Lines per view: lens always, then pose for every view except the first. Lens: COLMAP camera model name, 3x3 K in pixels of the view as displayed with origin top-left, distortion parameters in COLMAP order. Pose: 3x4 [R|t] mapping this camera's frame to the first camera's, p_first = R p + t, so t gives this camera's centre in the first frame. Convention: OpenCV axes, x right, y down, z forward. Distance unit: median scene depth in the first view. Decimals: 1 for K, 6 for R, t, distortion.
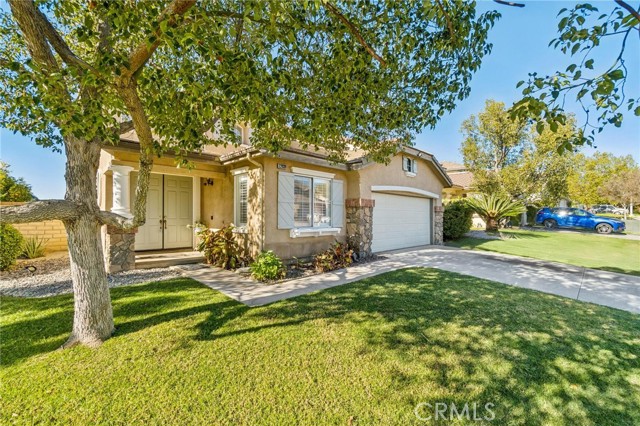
lens RADIAL K [[278.9, 0, 319.7], [0, 278.9, 213.6], [0, 0, 1]] dist [-0.004759, 0.001541]
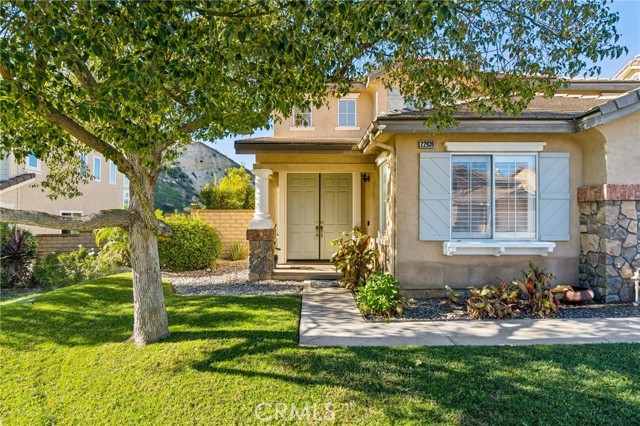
lens RADIAL K [[376.5, 0, 318.7], [0, 376.5, 217.5], [0, 0, 1]] dist [0.004846, -0.000053]
pose [[0.715927, -0.011349, -0.698083, 0.426555], [0.014208, 0.999898, -0.001684, -0.002159], [0.698031, -0.008713, 0.716015, 0.280459]]
